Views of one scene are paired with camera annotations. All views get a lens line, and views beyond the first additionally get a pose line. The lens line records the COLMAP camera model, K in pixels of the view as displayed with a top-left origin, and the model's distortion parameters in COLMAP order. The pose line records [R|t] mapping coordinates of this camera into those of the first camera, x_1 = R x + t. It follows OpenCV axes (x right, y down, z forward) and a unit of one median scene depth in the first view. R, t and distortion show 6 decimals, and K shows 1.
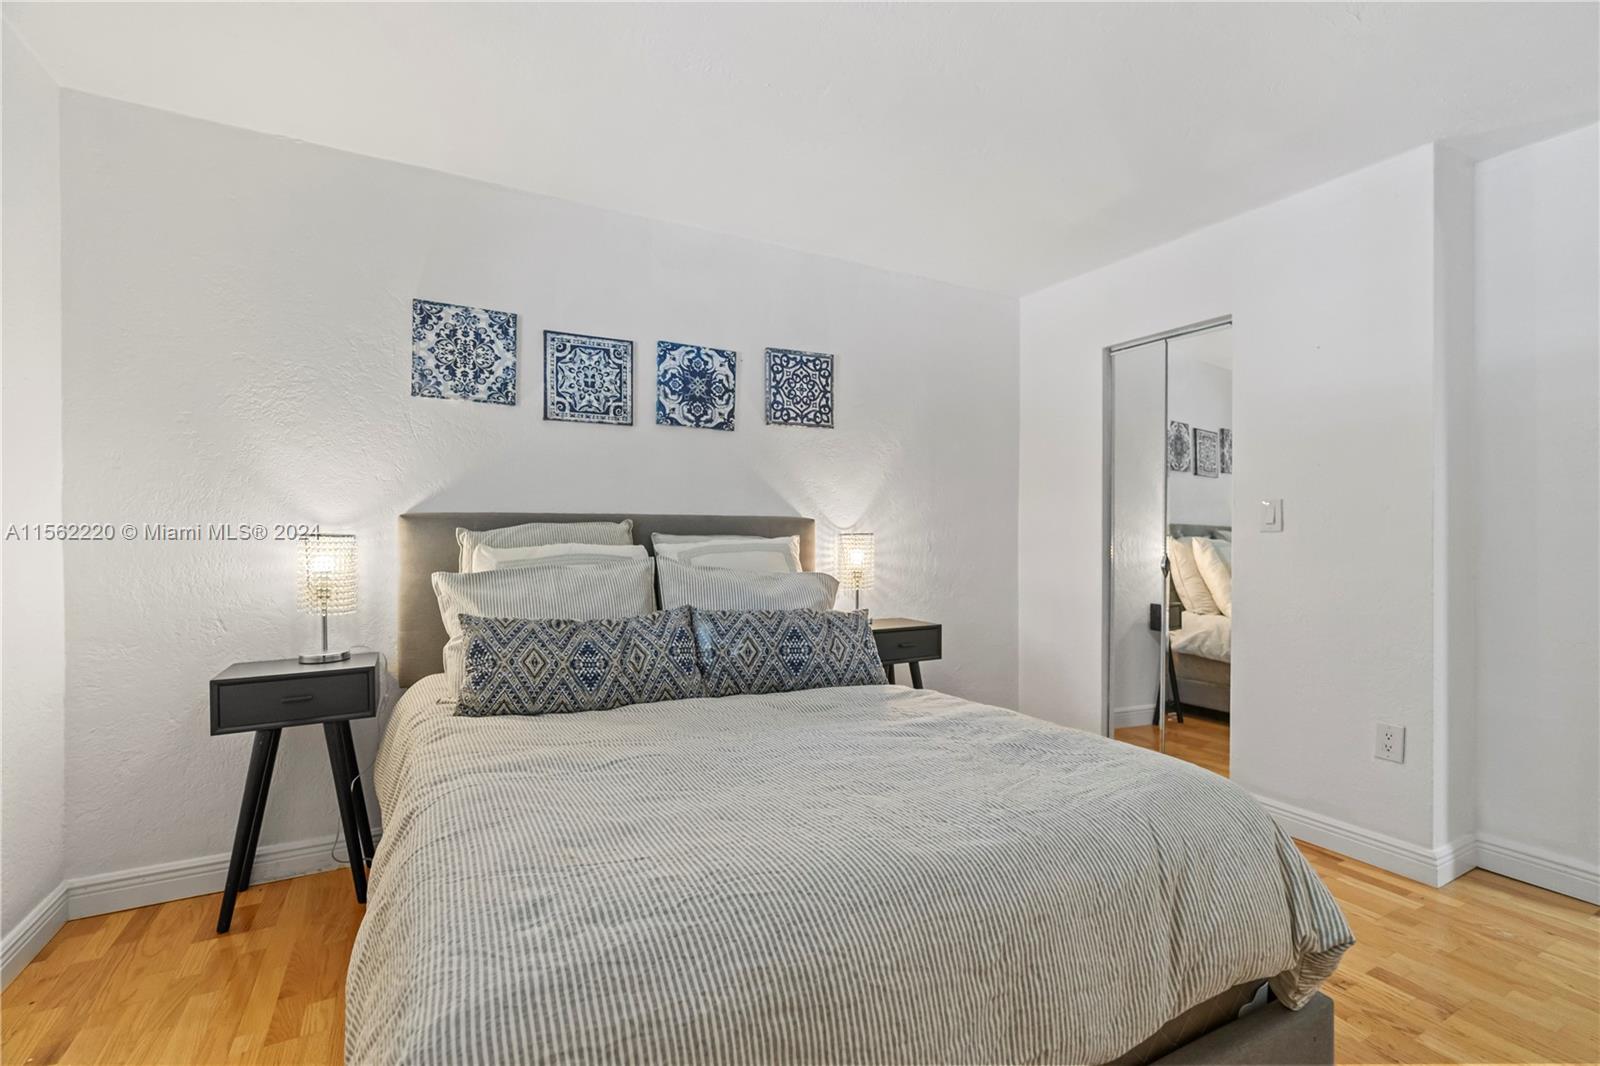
lens RADIAL K [[723.4, 0, 802.6], [0, 723.4, 542.9], [0, 0, 1]] dist [-0.004331, 0.000218]
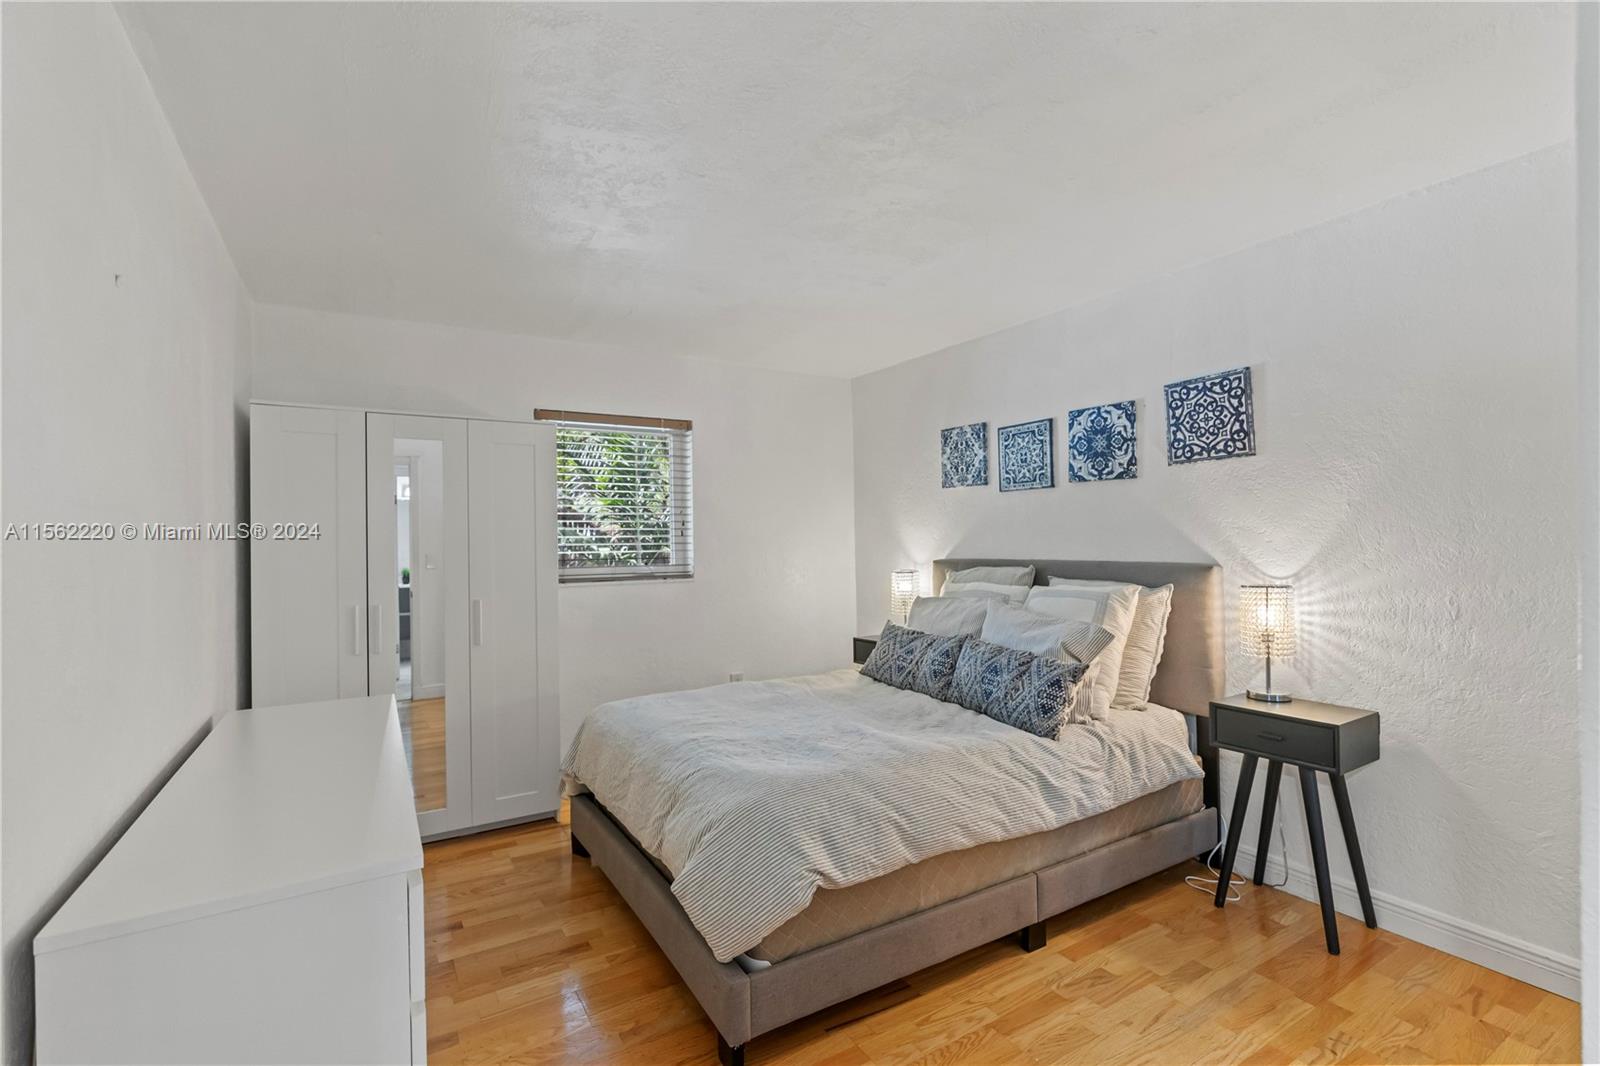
lens RADIAL K [[723.4, 0, 802.6], [0, 723.4, 542.9], [0, 0, 1]] dist [-0.004331, 0.000218]
pose [[0.050184, 0.000516, -0.998740, 0.901438], [-0.000039, 1.000000, 0.000514, -0.064628], [0.998740, 0.000013, 0.050184, 0.486755]]
